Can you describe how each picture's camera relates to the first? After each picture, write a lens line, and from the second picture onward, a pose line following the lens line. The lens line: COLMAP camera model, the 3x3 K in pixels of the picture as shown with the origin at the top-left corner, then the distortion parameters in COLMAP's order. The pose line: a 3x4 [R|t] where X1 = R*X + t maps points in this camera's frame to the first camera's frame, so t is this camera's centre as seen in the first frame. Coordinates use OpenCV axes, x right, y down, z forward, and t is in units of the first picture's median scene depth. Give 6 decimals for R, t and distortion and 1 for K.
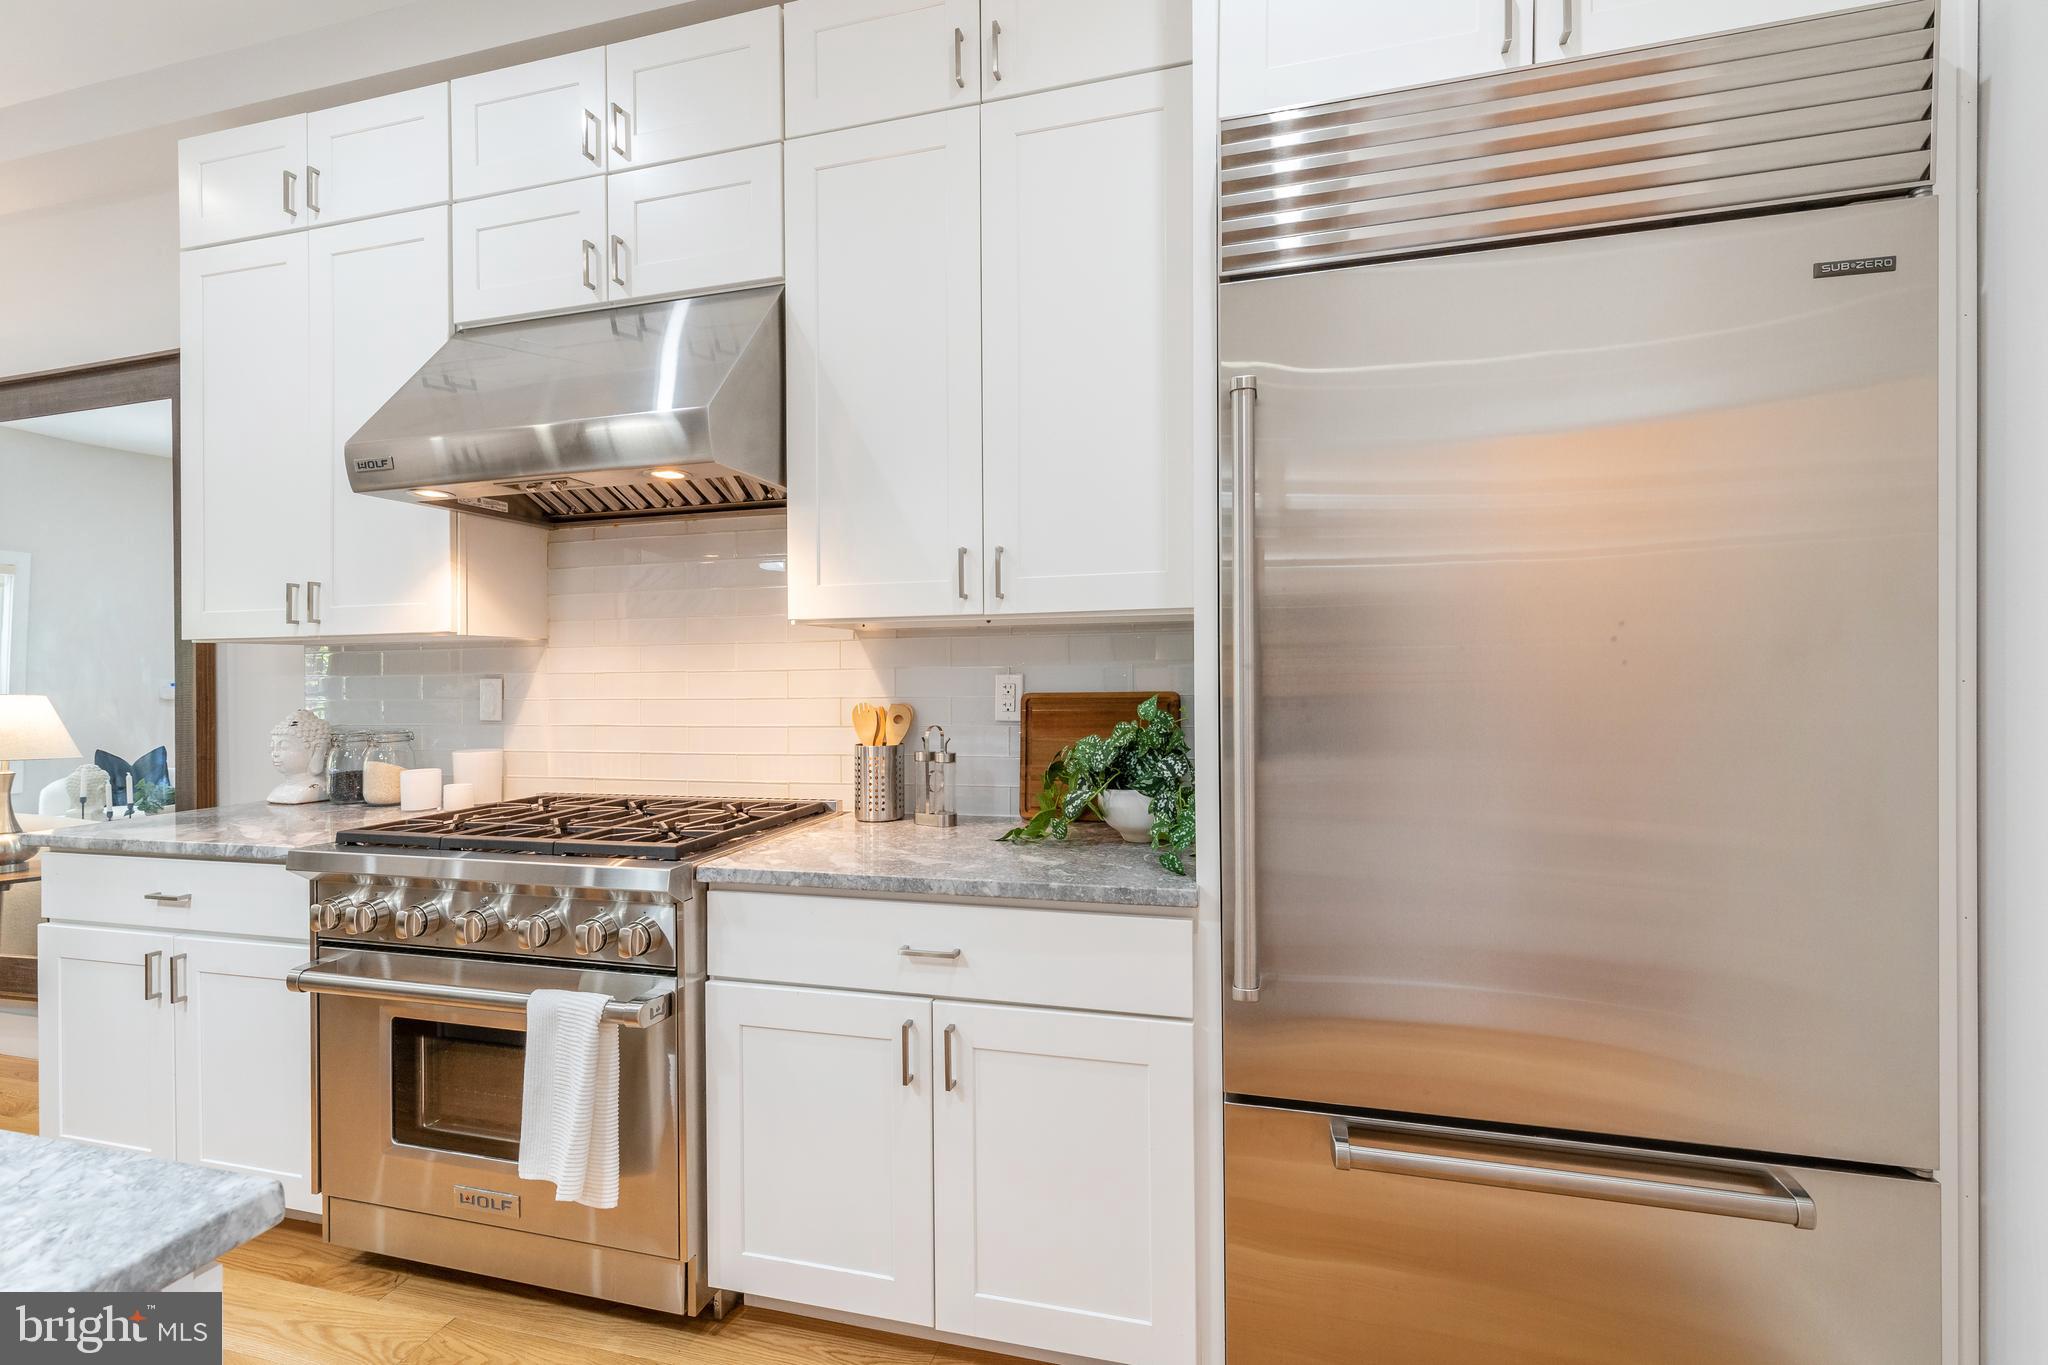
lens RADIAL K [[921.3, 0, 1021.7], [0, 921.3, 679.8], [0, 0, 1]] dist [0.007782, -0.001151]
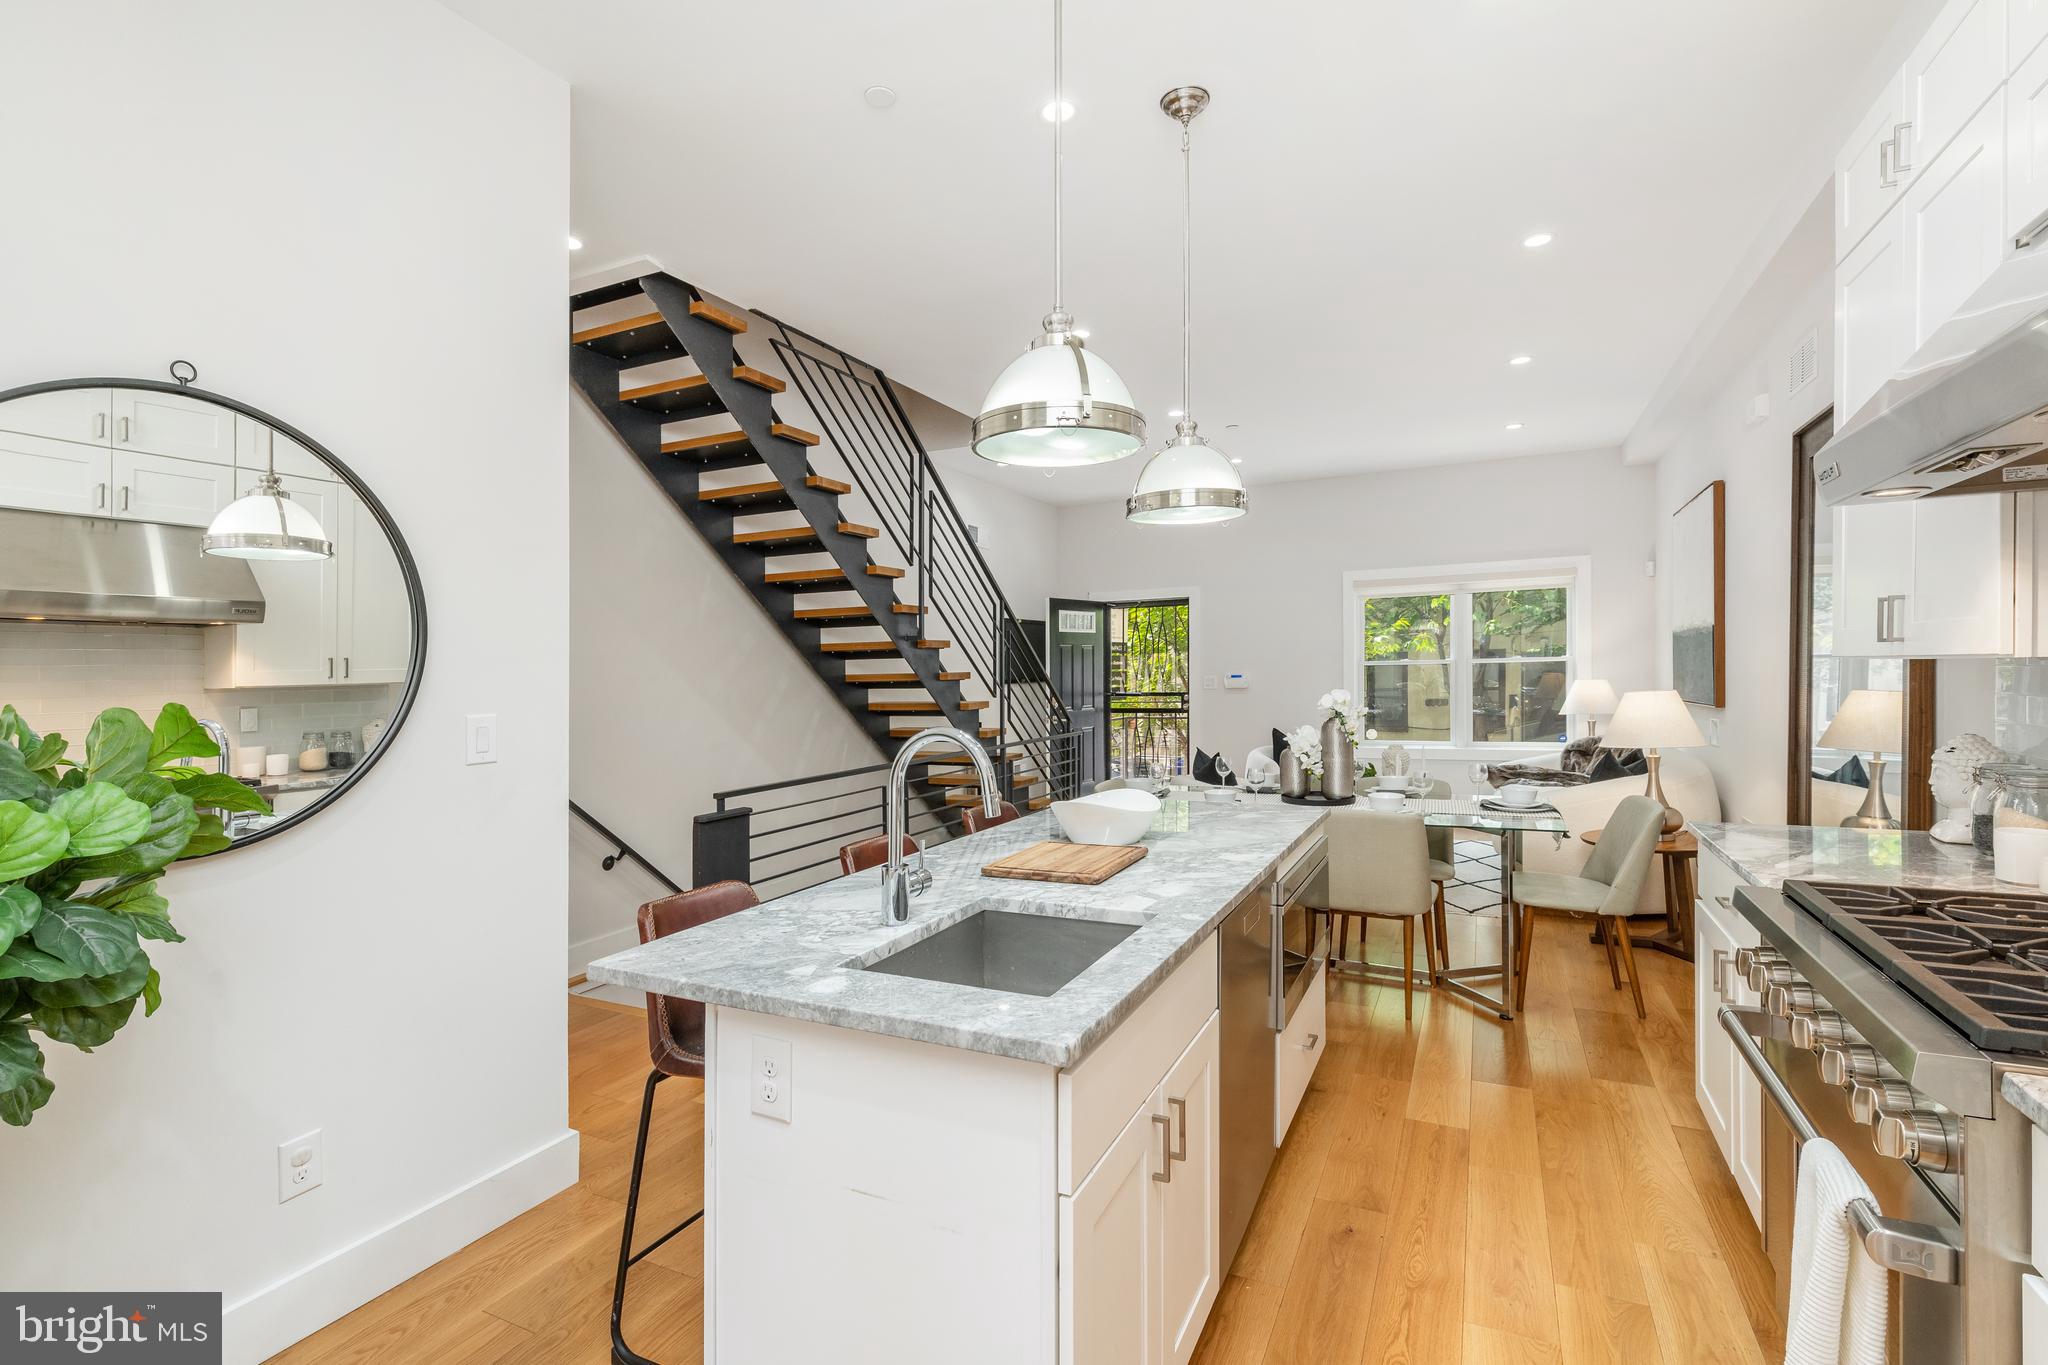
lens RADIAL K [[921.3, 0, 1032.5], [0, 921.3, 680.2], [0, 0, 1]] dist [0.007782, -0.001151]
pose [[-0.189216, 0.029150, -0.981503, 0.298198], [0.013395, 0.999543, 0.027104, -0.067504], [0.981844, -0.008019, -0.189520, 0.406333]]
